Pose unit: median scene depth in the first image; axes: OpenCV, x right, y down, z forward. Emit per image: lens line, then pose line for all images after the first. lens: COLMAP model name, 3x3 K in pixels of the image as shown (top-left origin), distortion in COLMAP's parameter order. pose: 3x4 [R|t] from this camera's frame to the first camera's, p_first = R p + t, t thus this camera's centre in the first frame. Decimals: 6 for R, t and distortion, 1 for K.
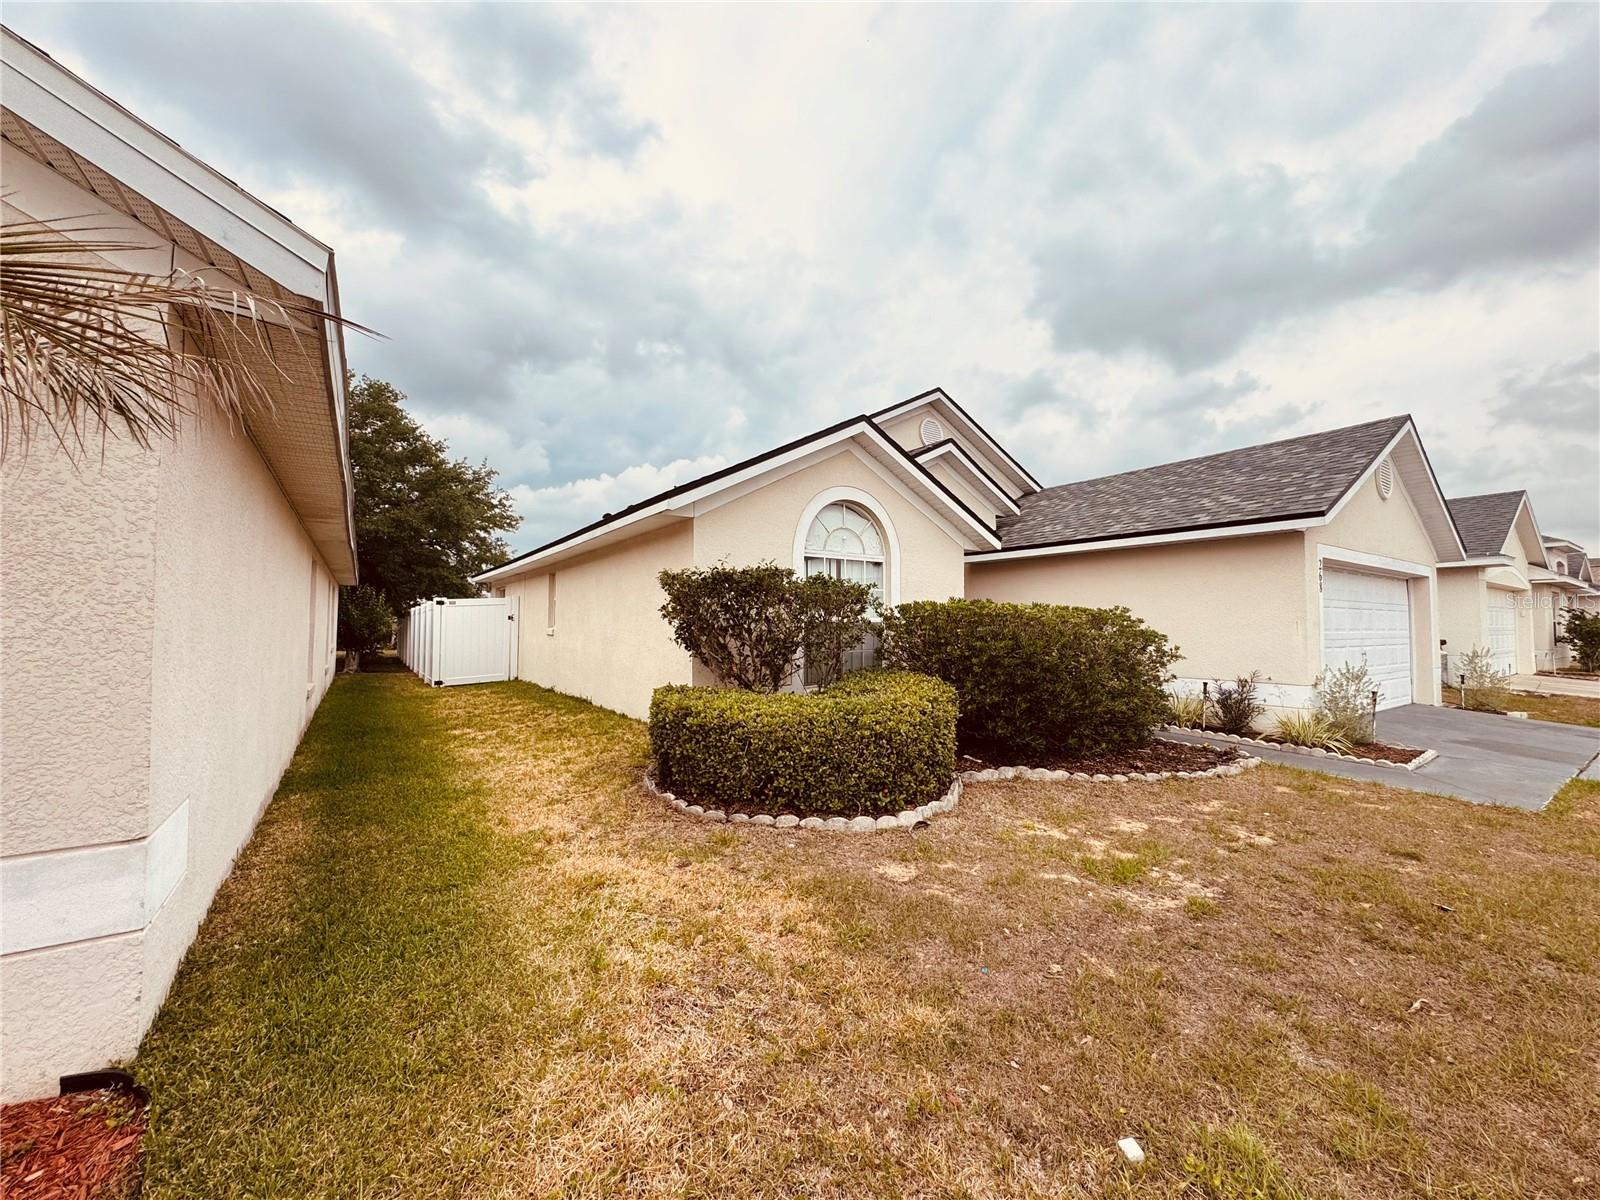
lens RADIAL K [[619.7, 0, 800.0], [0, 619.7, 600.0], [0, 0, 1]] dist [-0.000302, 0.000017]
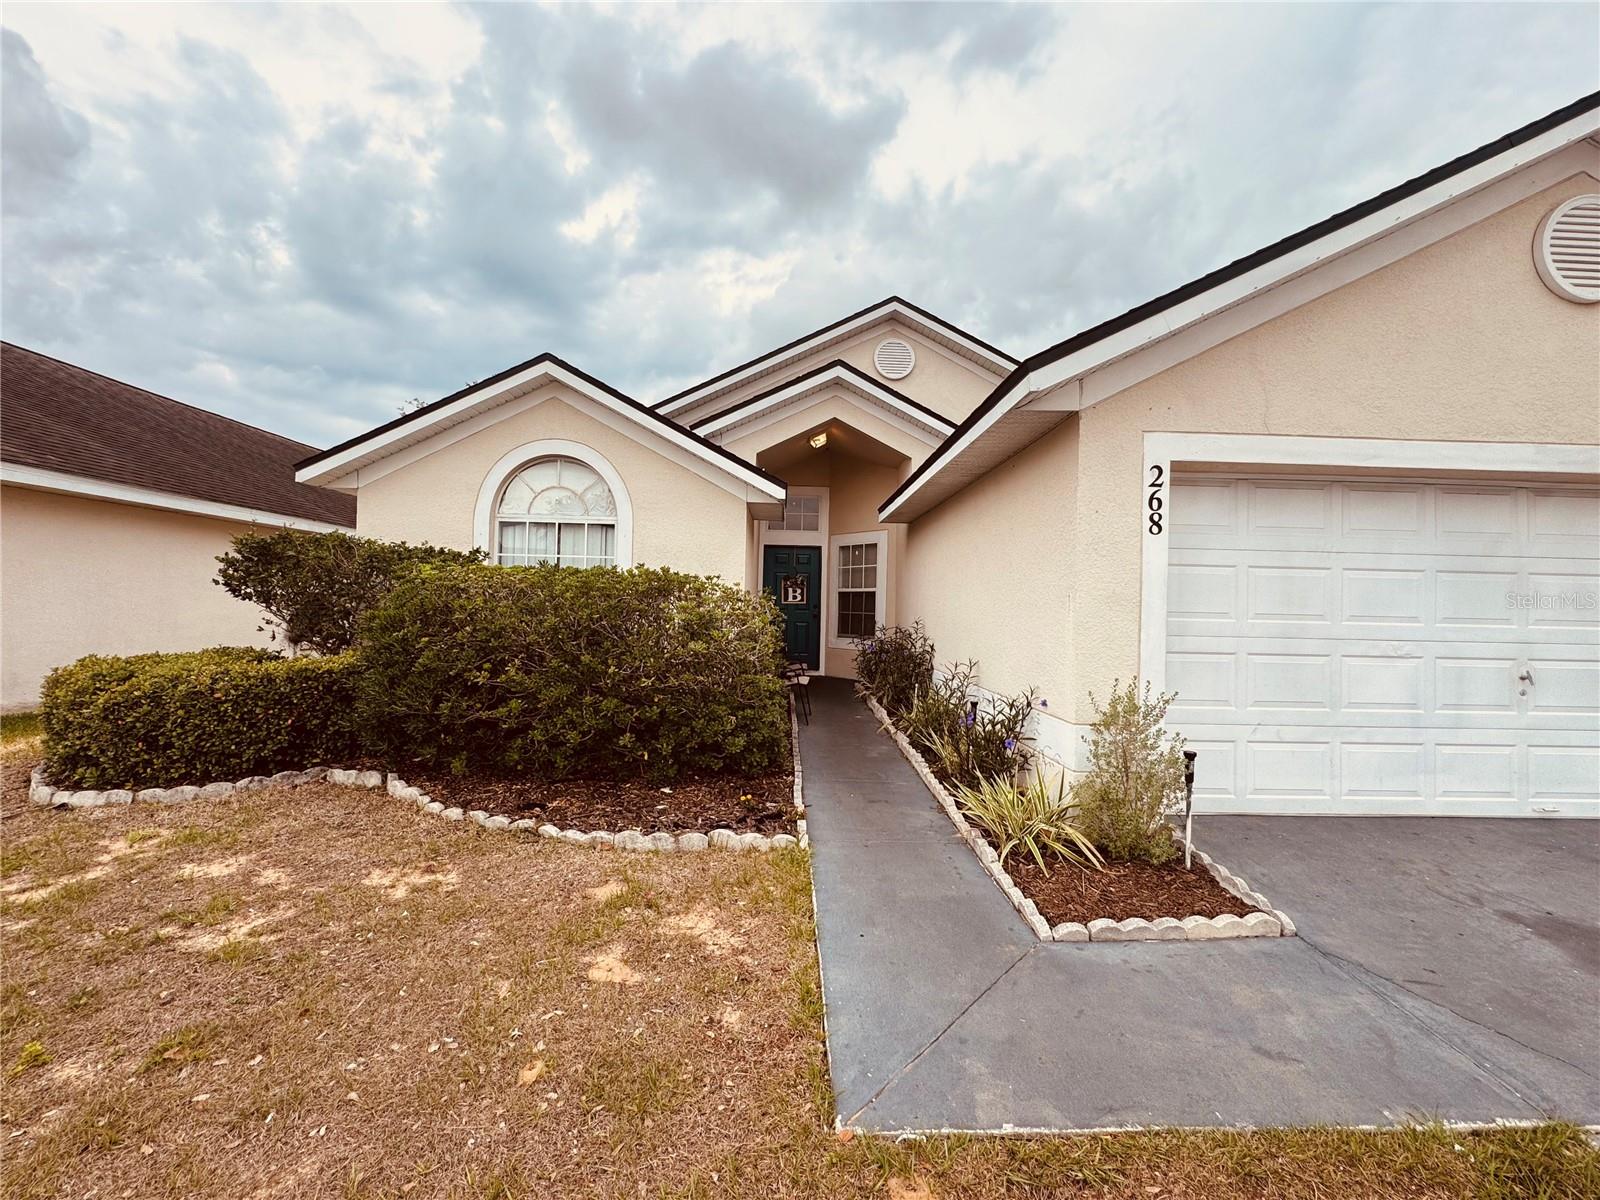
lens RADIAL K [[635.0, 0, 800.0], [0, 635.0, 600.0], [0, 0, 1]] dist [-0.001658, 0.009555]
pose [[0.837342, 0.006856, -0.546637, 0.892570], [-0.004670, 0.999975, 0.005389, 0.037749], [0.546660, -0.001959, 0.837353, 0.467790]]
